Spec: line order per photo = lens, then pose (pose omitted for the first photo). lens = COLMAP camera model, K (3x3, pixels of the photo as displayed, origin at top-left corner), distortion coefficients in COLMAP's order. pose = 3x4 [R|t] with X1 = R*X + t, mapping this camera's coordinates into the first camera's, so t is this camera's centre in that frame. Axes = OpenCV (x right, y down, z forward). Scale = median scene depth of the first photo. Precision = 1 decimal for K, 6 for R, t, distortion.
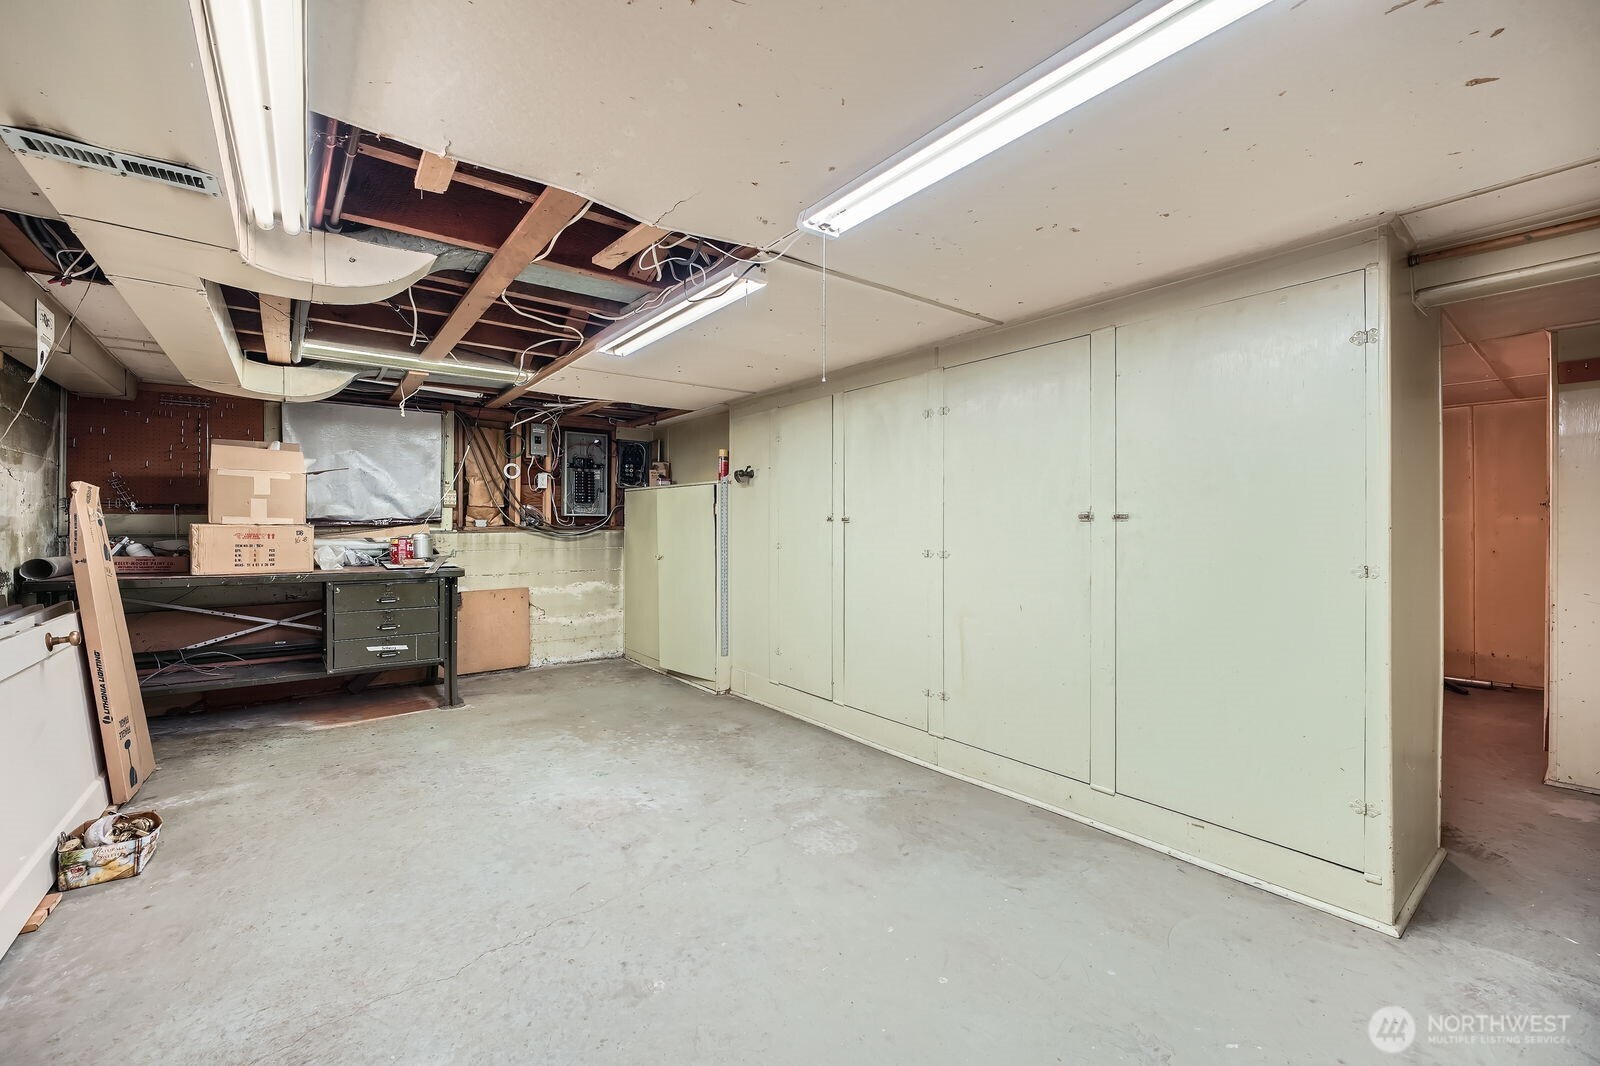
lens RADIAL K [[640.0, 0, 797.7], [0, 640.0, 532.5], [0, 0, 1]] dist [-0.011766, -0.000040]
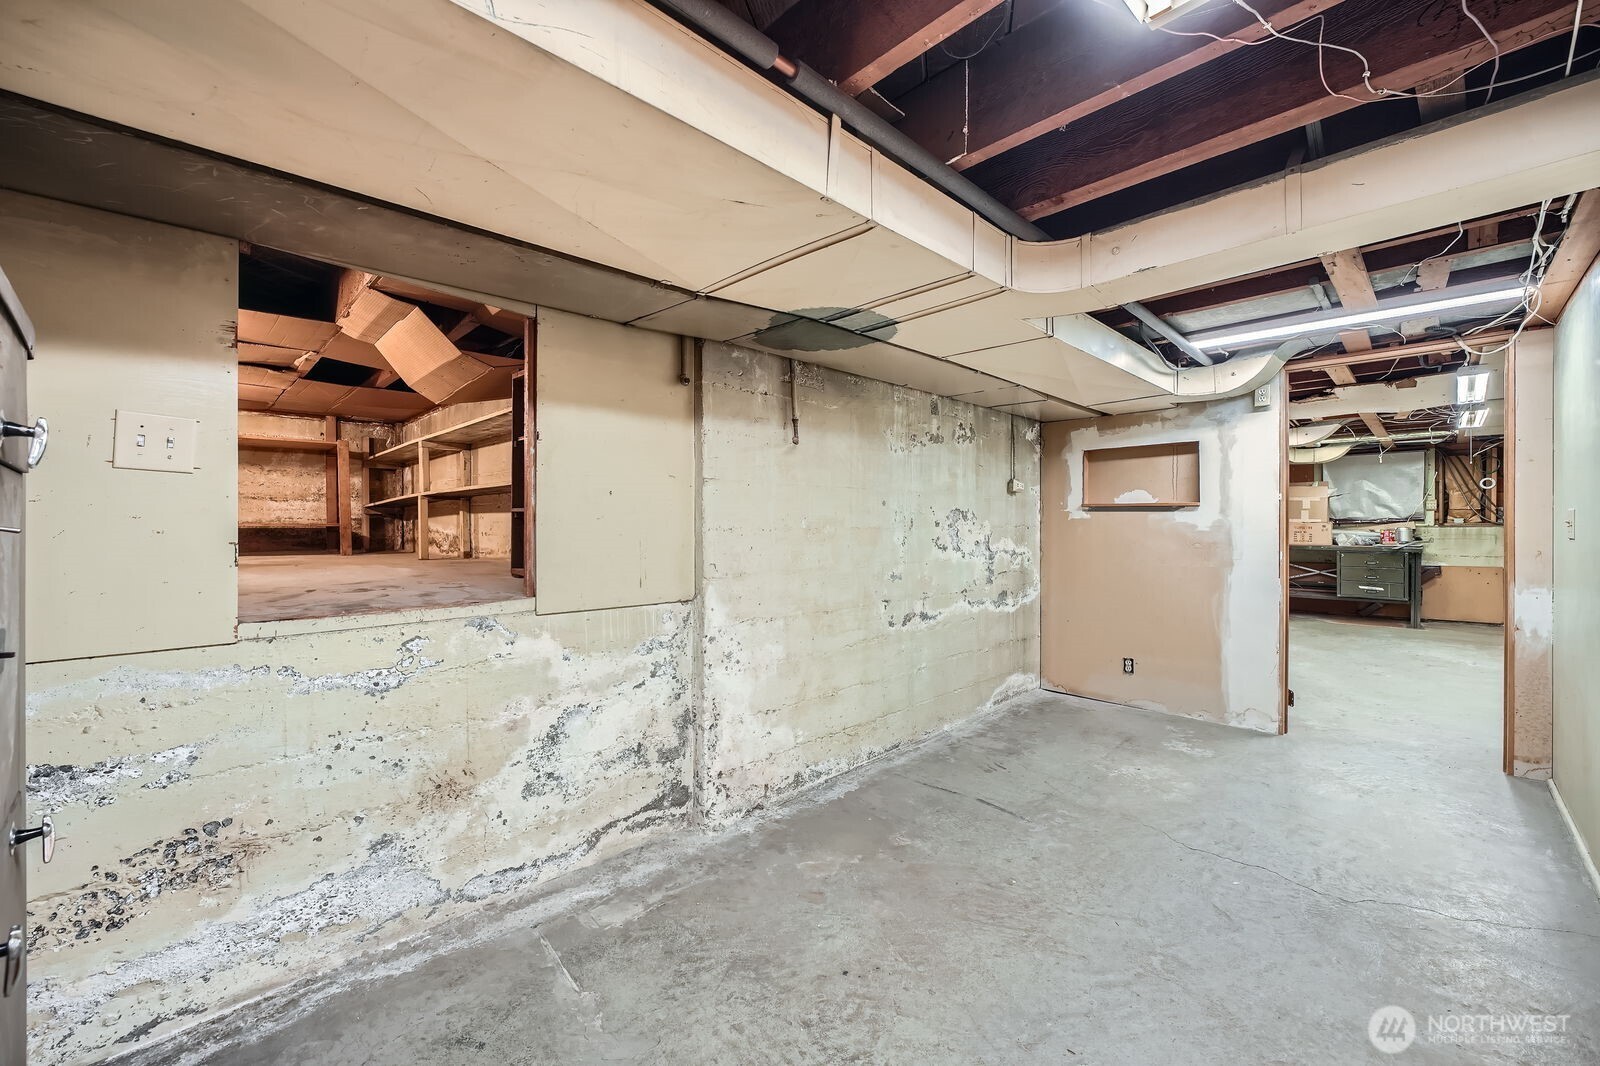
lens RADIAL K [[640.0, 0, 800.0], [0, 640.0, 531.4], [0, 0, 1]] dist [-0.011766, -0.000040]
pose [[0.099908, 0.012537, -0.994918, 0.868585], [-0.006986, 0.999905, 0.011898, 0.003480], [0.994972, 0.005762, 0.099986, -0.710433]]
